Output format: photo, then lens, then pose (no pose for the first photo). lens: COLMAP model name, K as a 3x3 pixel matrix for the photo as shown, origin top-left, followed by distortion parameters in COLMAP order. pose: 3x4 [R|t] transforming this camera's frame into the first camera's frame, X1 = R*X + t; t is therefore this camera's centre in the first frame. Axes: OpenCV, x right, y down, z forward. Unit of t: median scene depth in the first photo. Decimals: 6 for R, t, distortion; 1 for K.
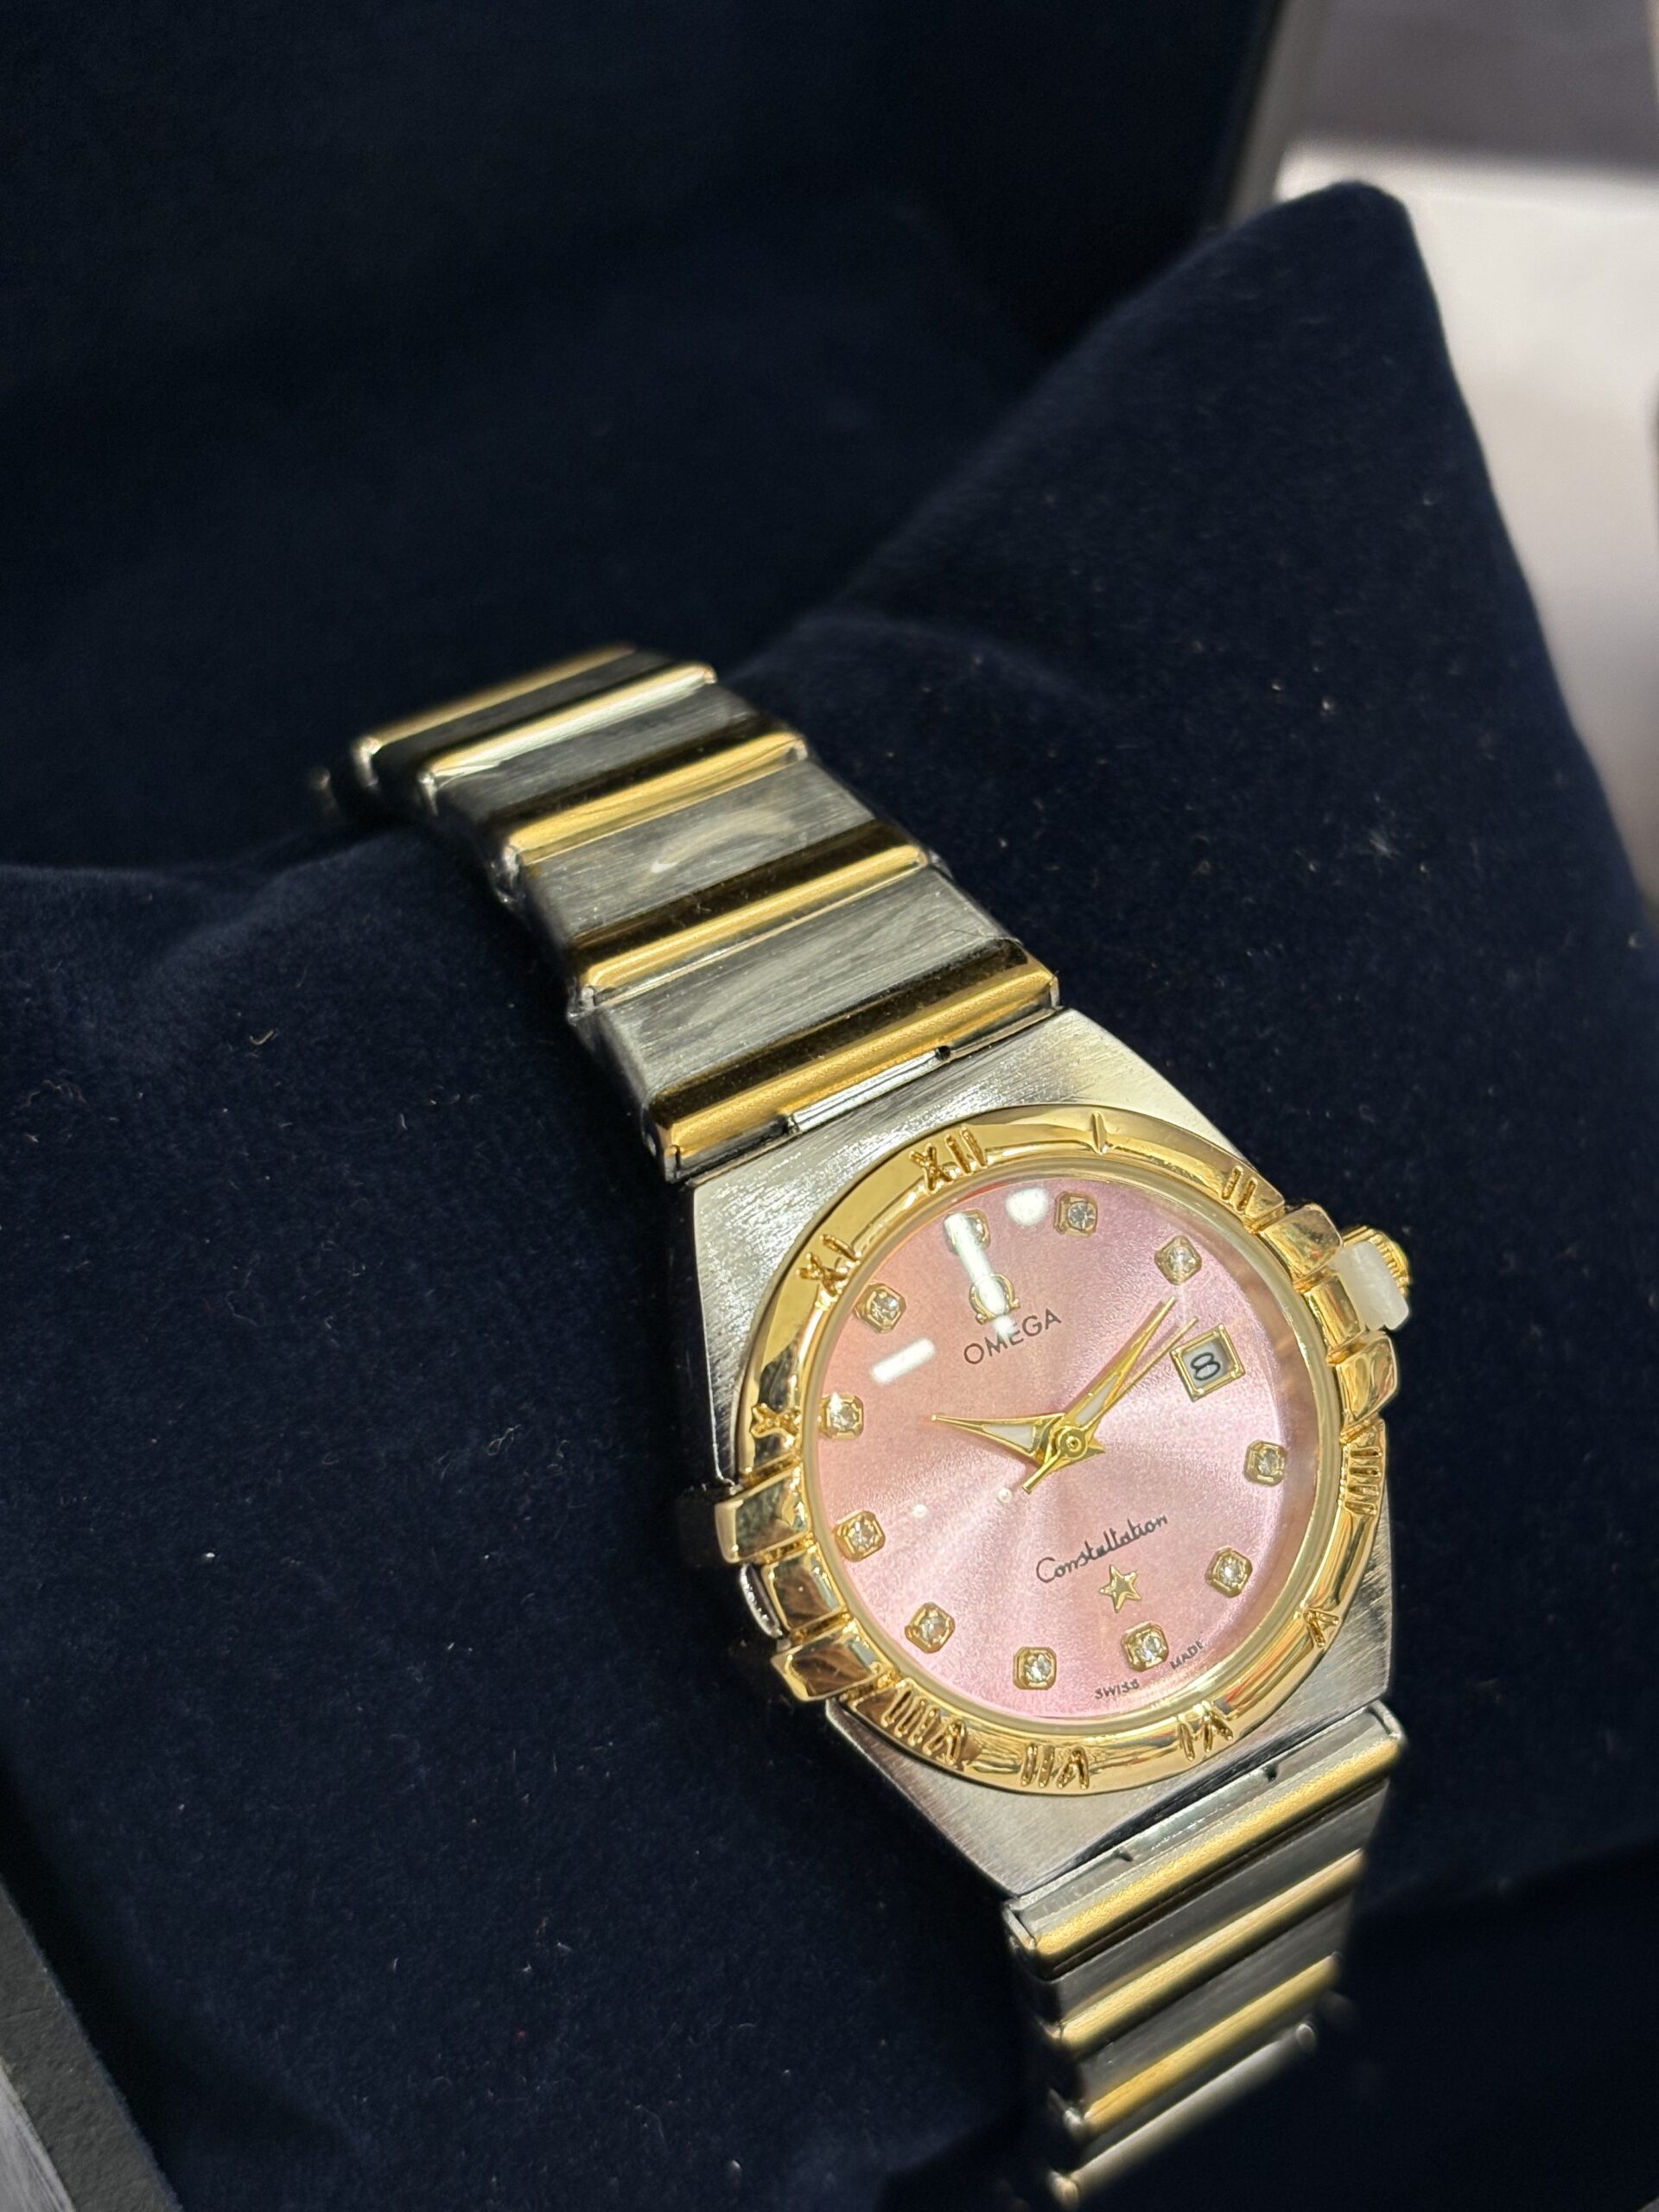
lens RADIAL K [[3399.3, 0, 829.5], [0, 3399.3, 1106.0], [0, 0, 1]] dist [0.117965, -0.760101]
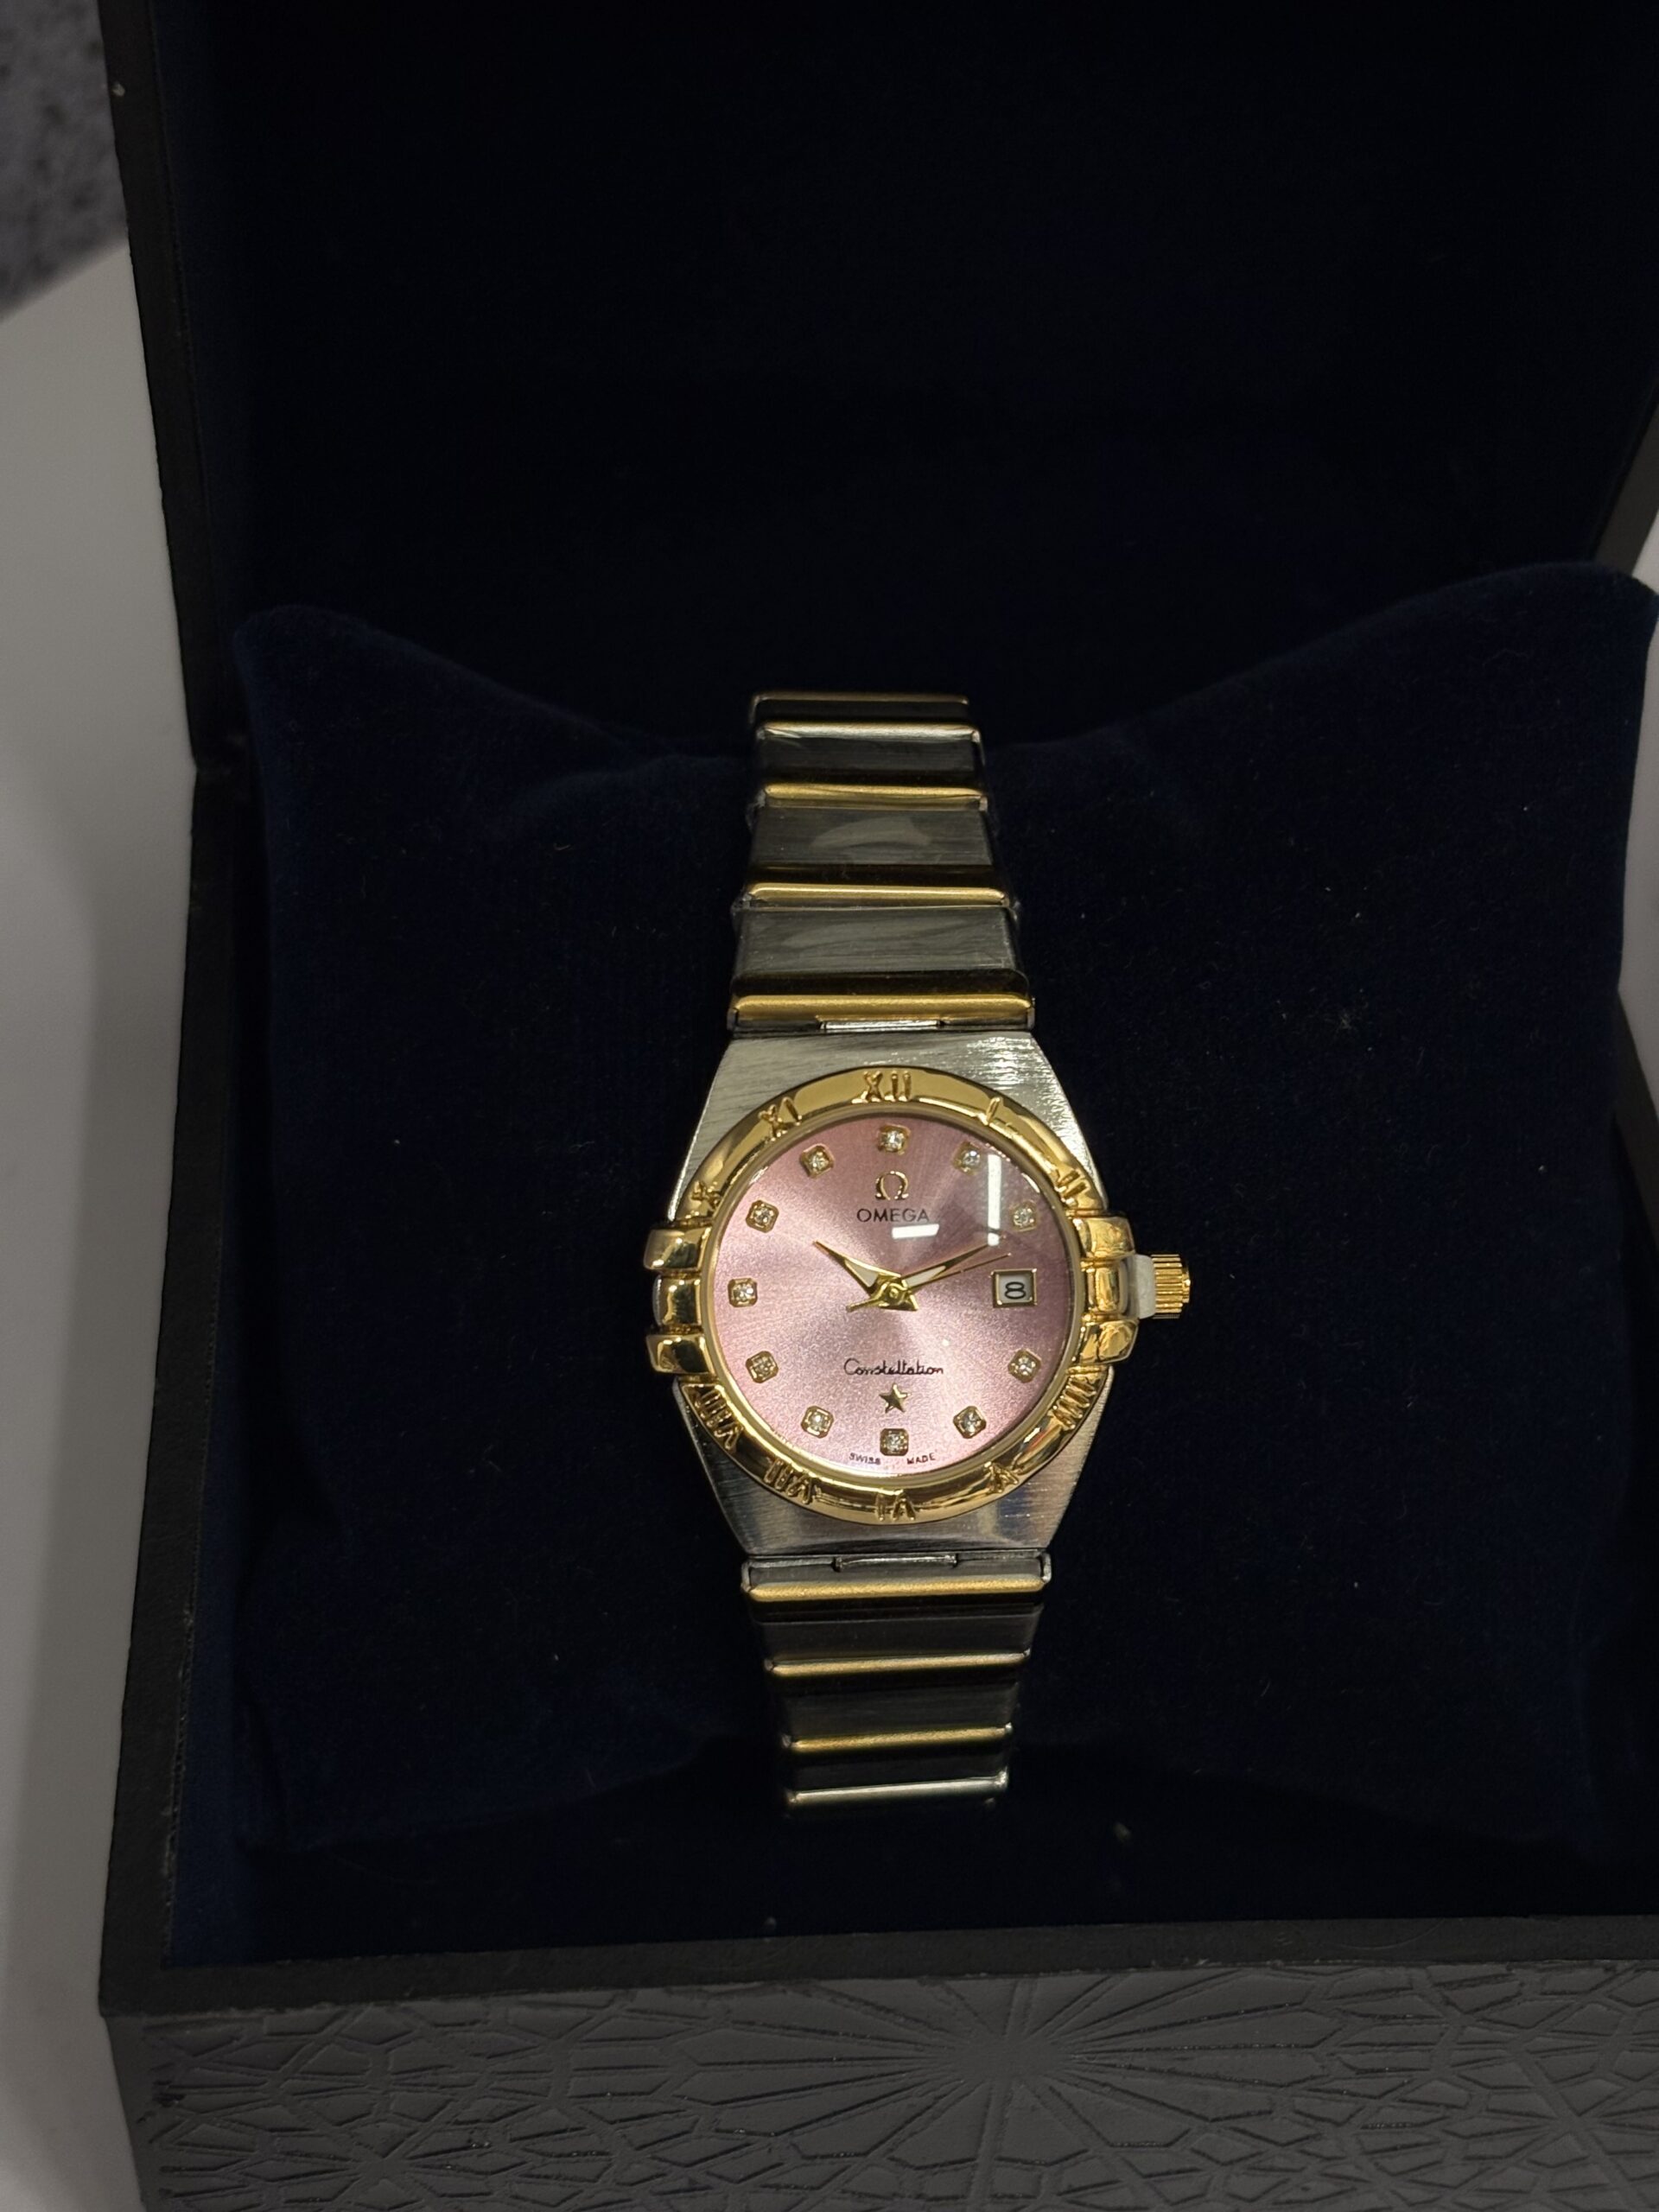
lens RADIAL K [[3399.3, 0, 829.5], [0, 3399.3, 1106.0], [0, 0, 1]] dist [0.117965, -0.760101]
pose [[0.878533, 0.388823, -0.277482, 0.410256], [-0.382799, 0.920539, 0.077934, -0.079139], [0.285736, 0.037752, 0.957565, -0.424266]]
